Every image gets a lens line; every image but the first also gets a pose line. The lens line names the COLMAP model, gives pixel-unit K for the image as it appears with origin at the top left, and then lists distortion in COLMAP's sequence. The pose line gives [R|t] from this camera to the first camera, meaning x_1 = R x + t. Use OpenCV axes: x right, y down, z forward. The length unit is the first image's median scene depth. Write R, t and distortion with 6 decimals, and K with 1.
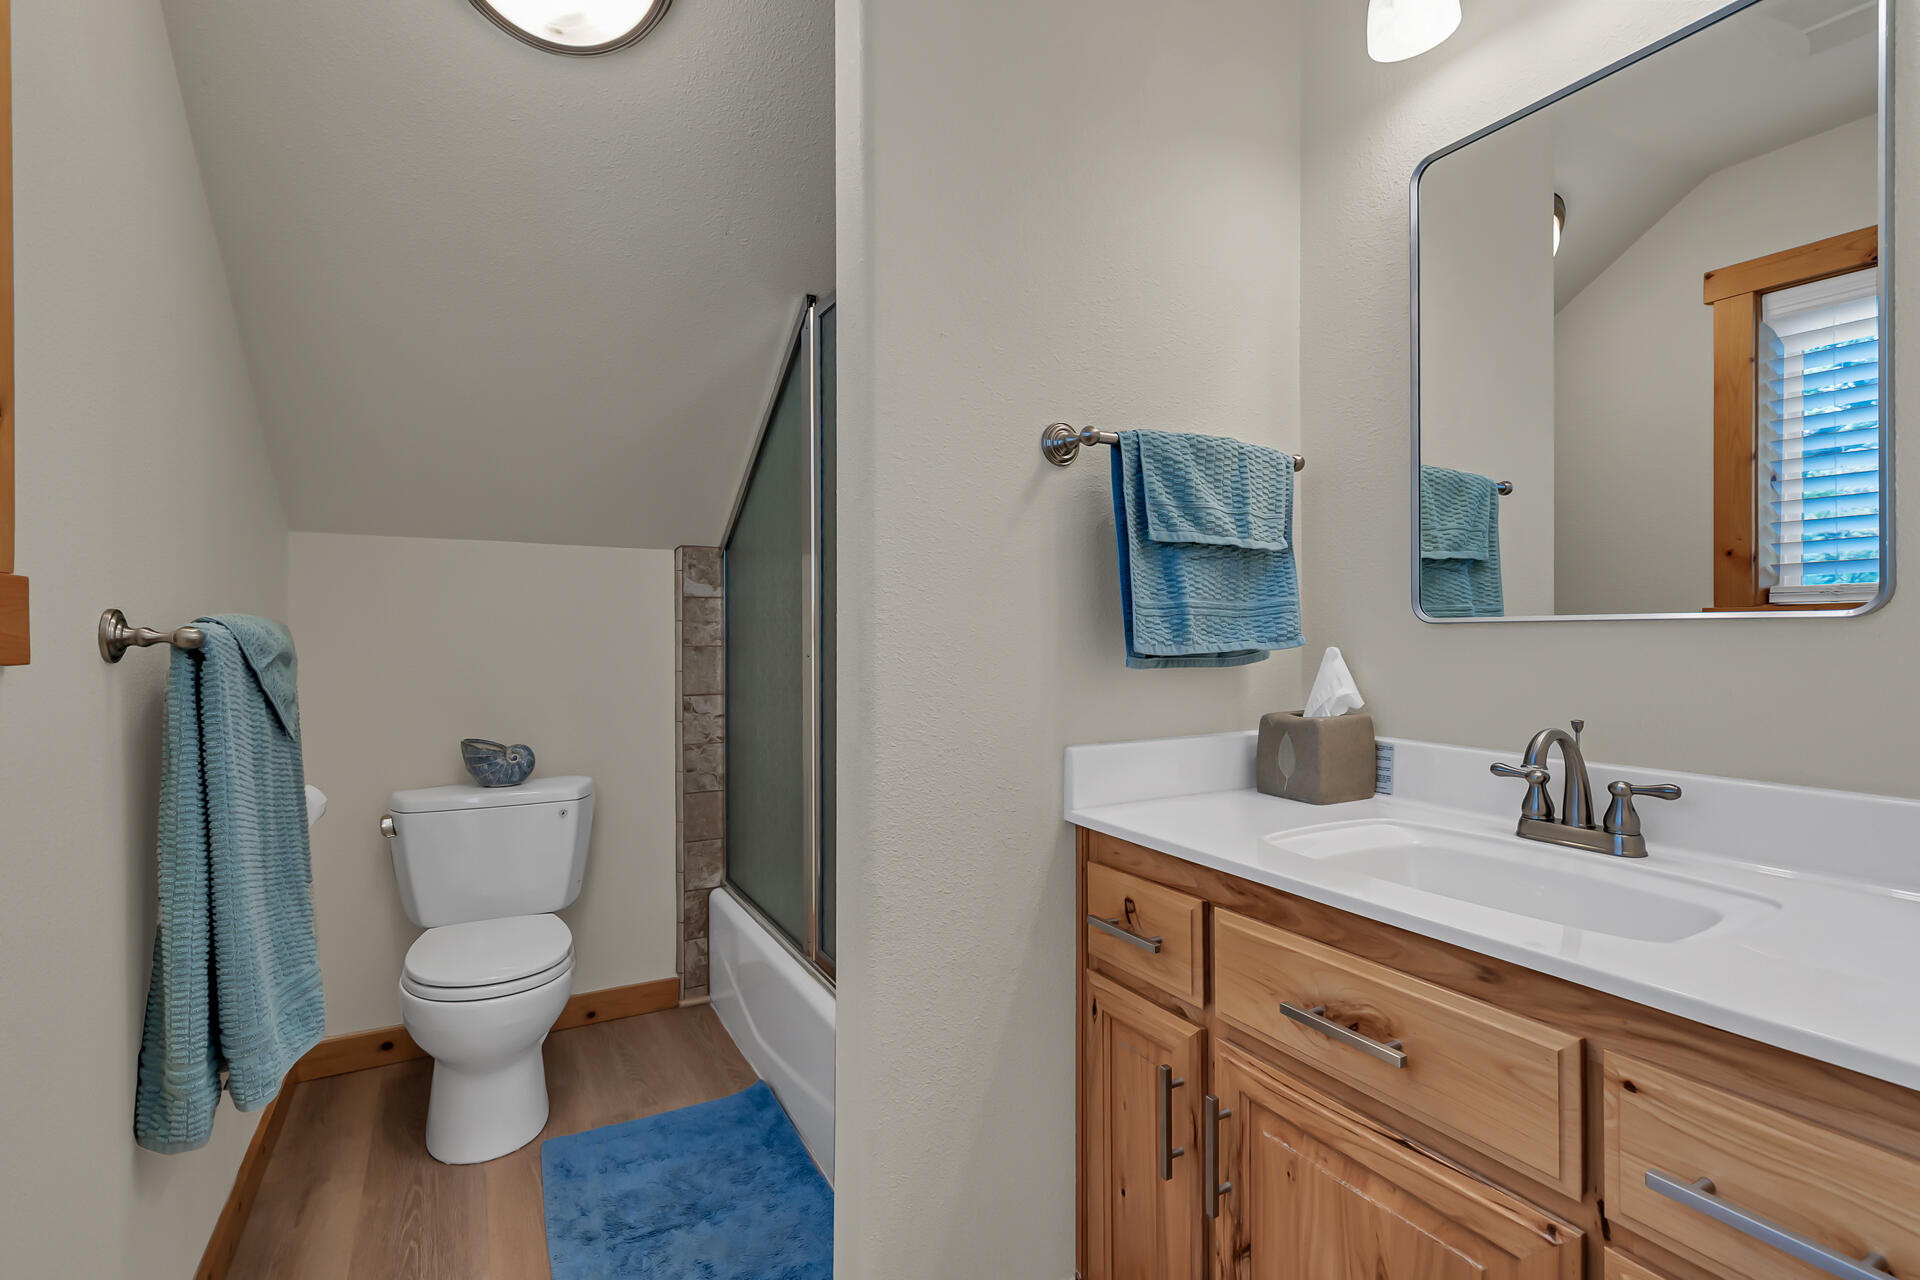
lens RADIAL K [[880.1, 0, 946.6], [0, 880.1, 638.9], [0, 0, 1]] dist [-0.002119, 0.001165]
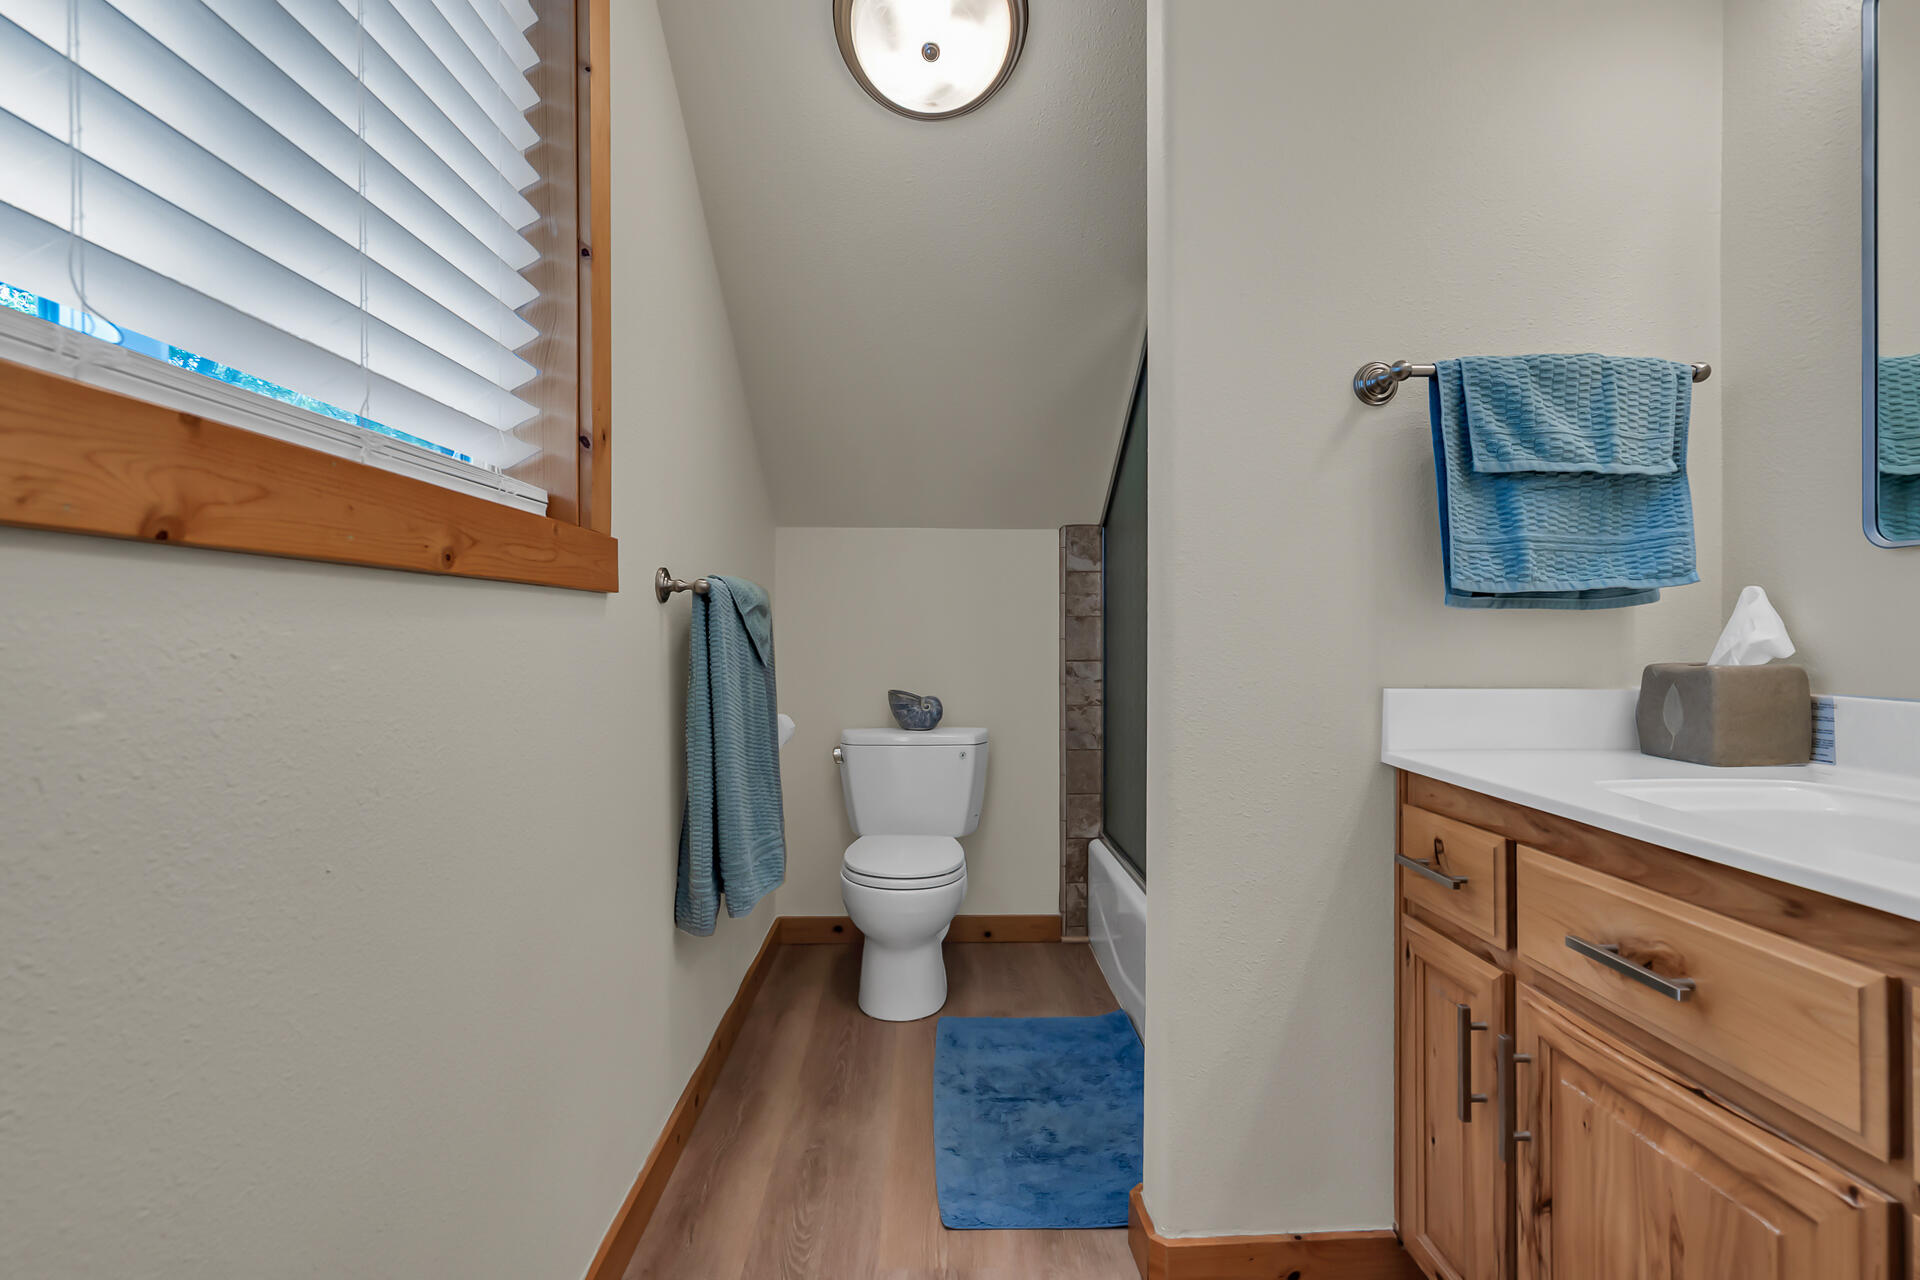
lens RADIAL K [[880.1, 0, 946.6], [0, 880.1, 638.9], [0, 0, 1]] dist [-0.002119, 0.001165]
pose [[0.889317, 0.006597, -0.457244, 0.136165], [-0.003950, 0.999969, 0.006744, 0.055853], [0.457275, -0.004191, 0.889315, -0.096831]]
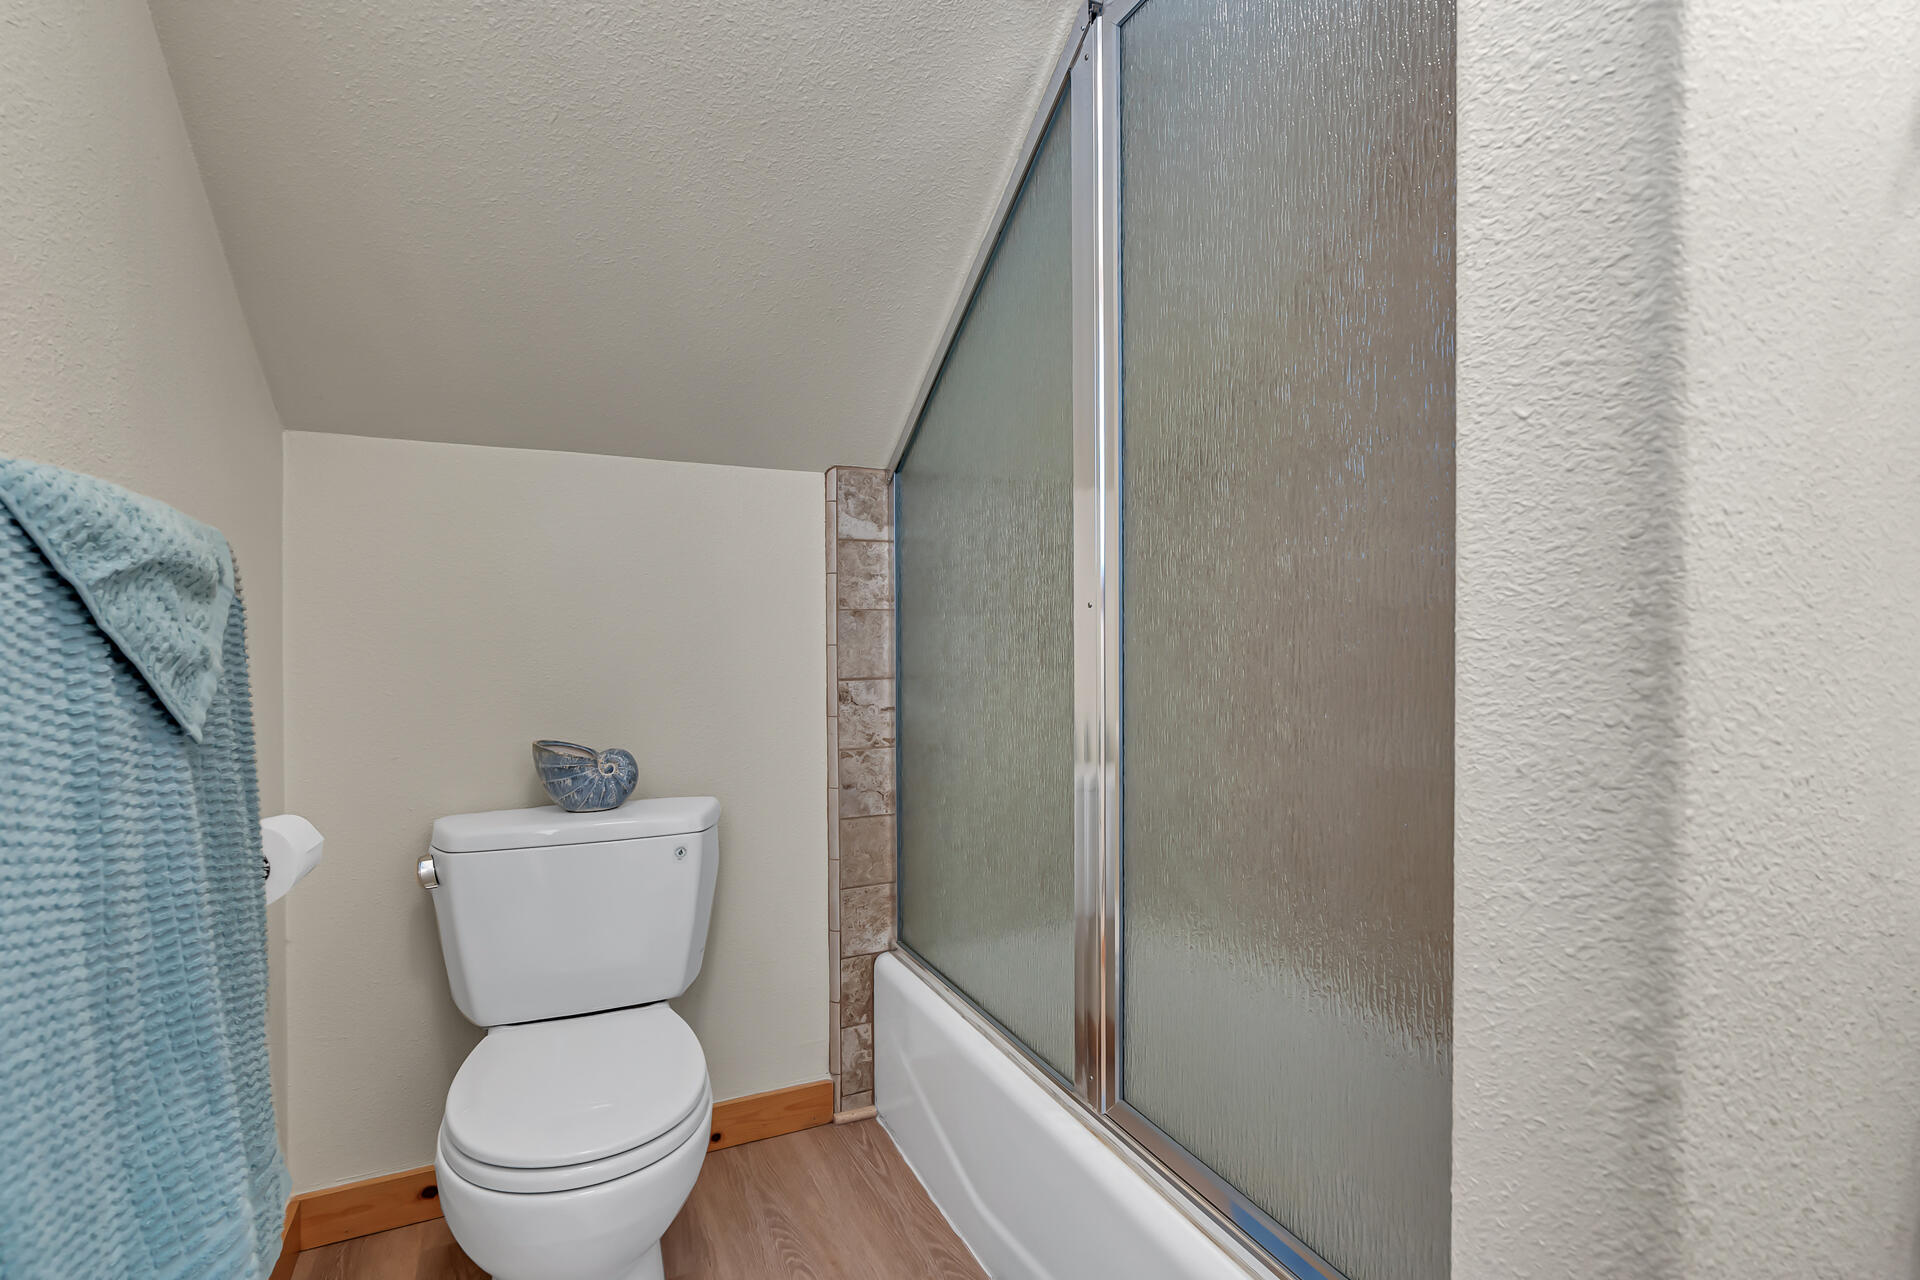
lens RADIAL K [[928.9, 0, 960.0], [0, 928.9, 640.0], [0, 0, 1]] dist [0.002959, 0.000510]
pose [[0.997313, -0.003736, -0.073159, -0.277138], [0.004097, 0.999980, 0.004784, 0.054999], [0.073140, -0.005071, 0.997309, 0.501838]]
